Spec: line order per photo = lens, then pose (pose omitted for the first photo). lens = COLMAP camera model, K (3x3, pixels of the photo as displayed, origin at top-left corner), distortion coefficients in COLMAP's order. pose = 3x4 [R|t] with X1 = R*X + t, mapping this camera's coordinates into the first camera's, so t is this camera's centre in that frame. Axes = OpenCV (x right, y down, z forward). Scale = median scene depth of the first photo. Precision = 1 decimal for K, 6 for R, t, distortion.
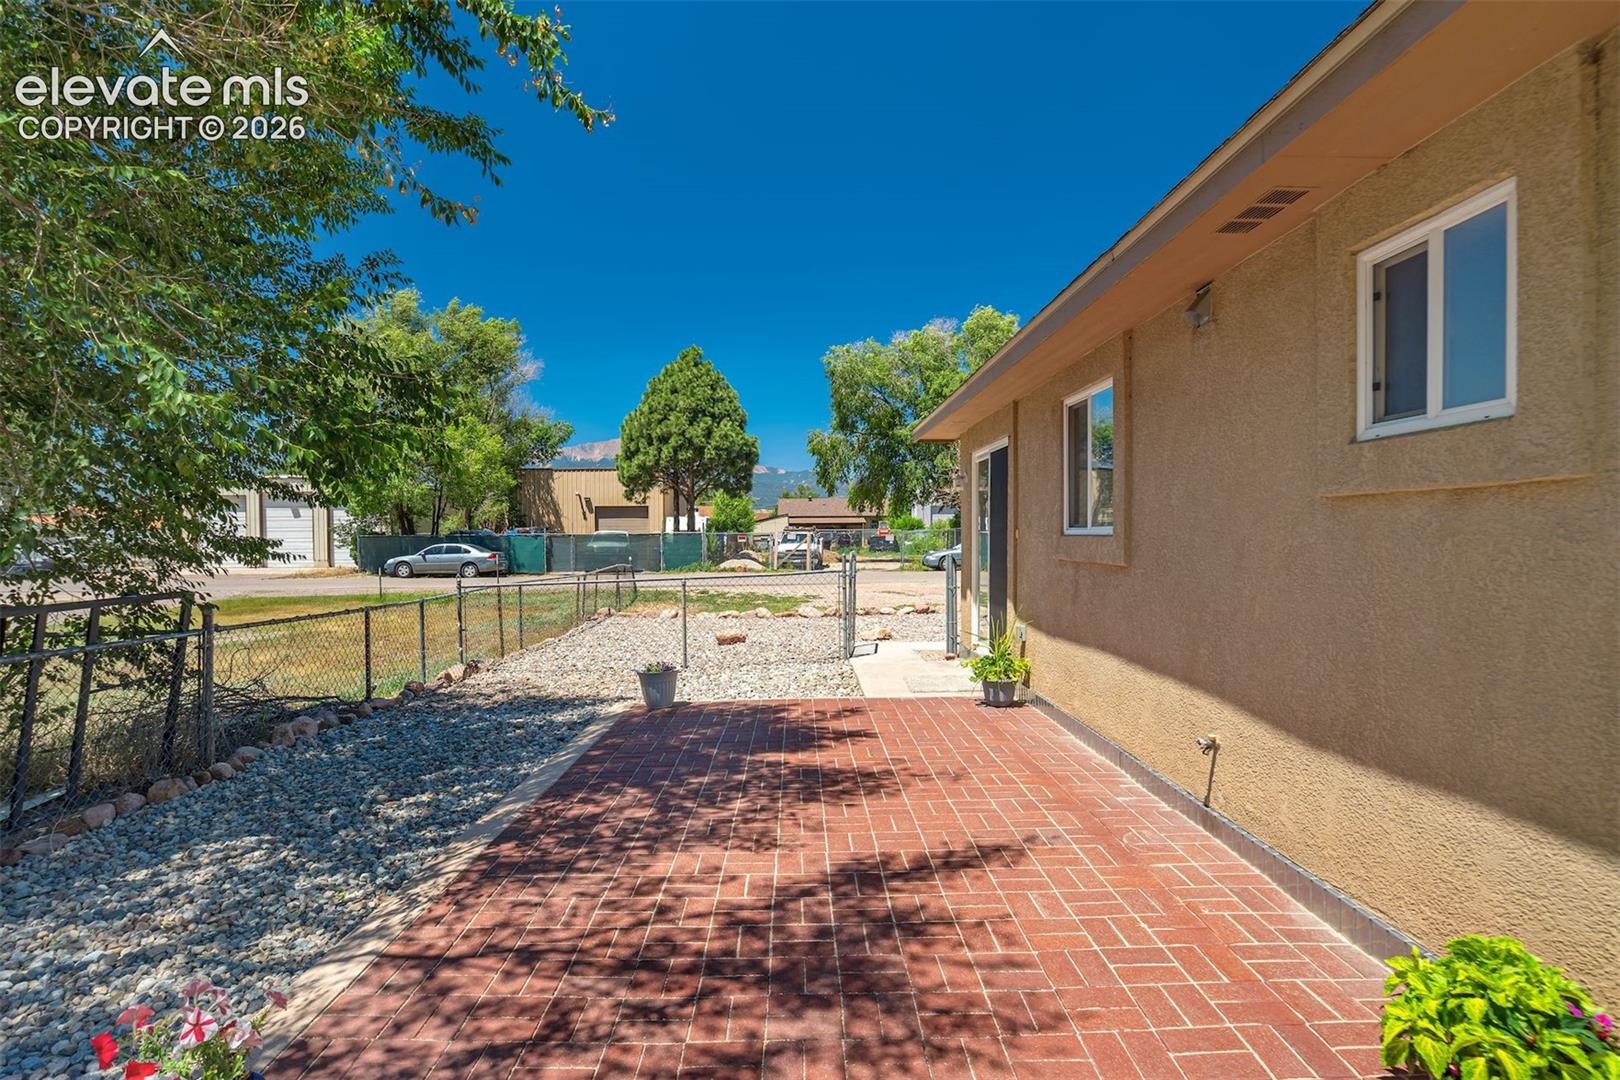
lens RADIAL K [[867.4, 0, 851.0], [0, 867.4, 541.2], [0, 0, 1]] dist [-0.047890, 0.000006]
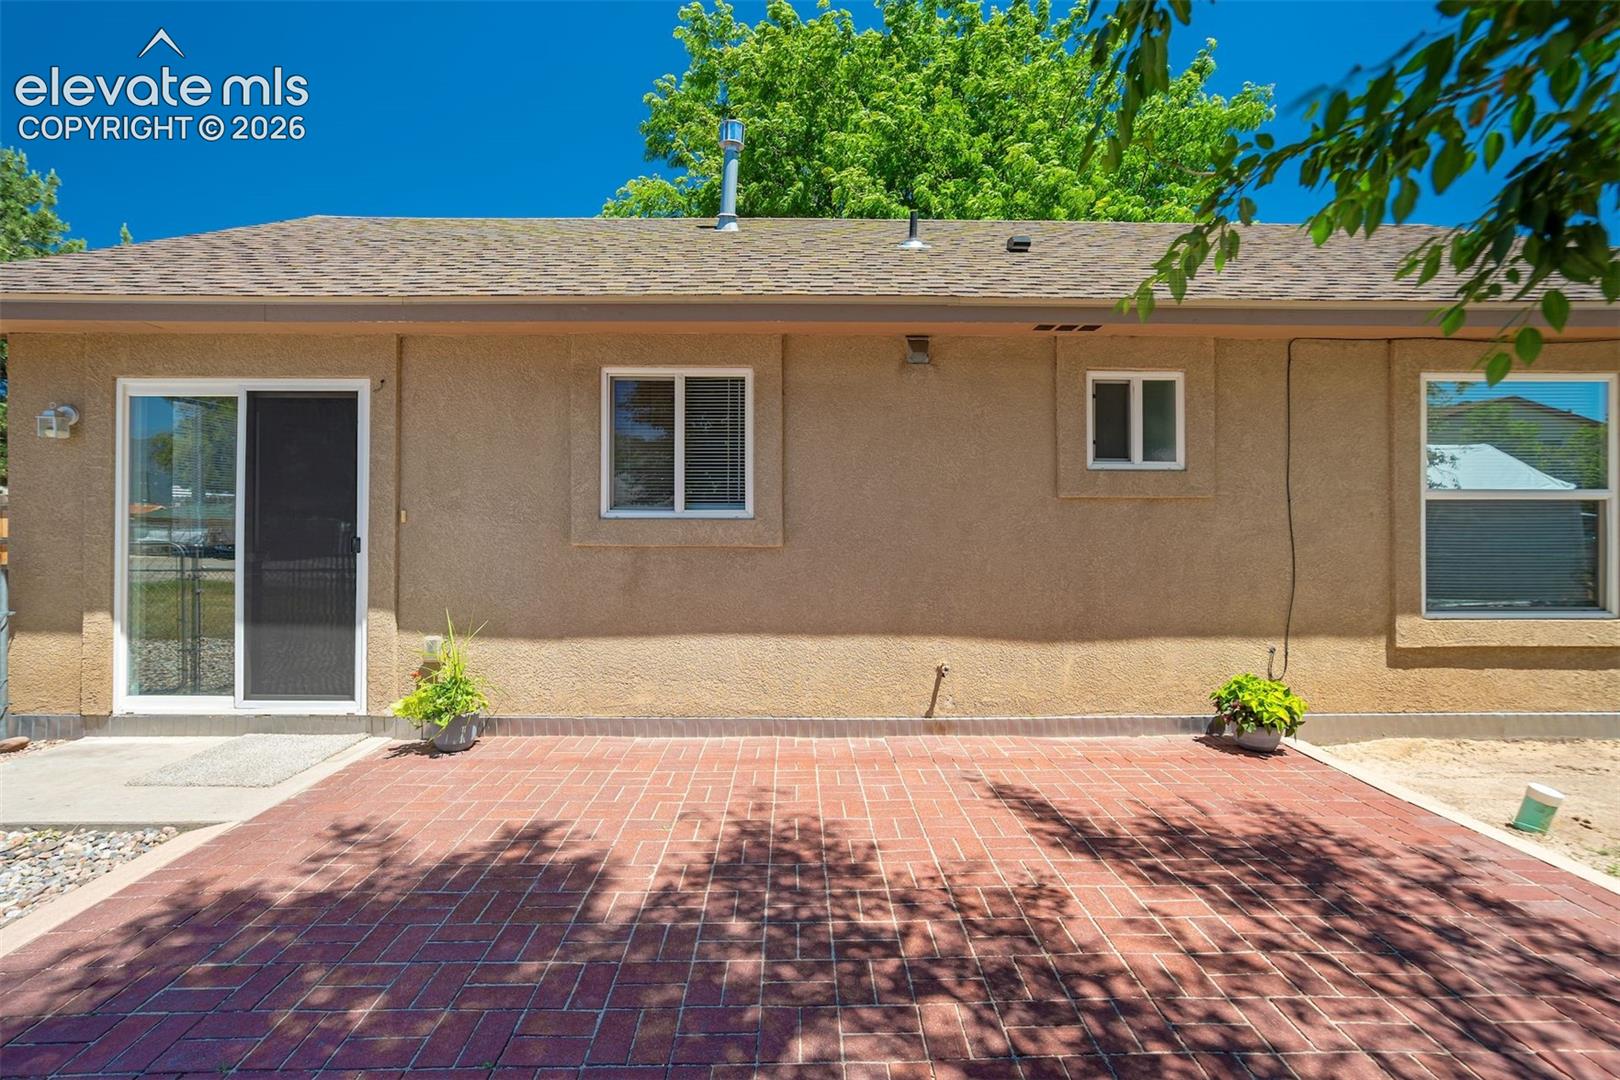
lens RADIAL K [[747.5, 0, 809.6], [0, 747.5, 512.7], [0, 0, 1]] dist [-0.036393, 0.019710]
pose [[0.015739, 0.010203, 0.999824, -0.827730], [0.001841, 0.999946, -0.010234, -0.003949], [-0.999874, 0.002002, 0.015719, 1.231426]]
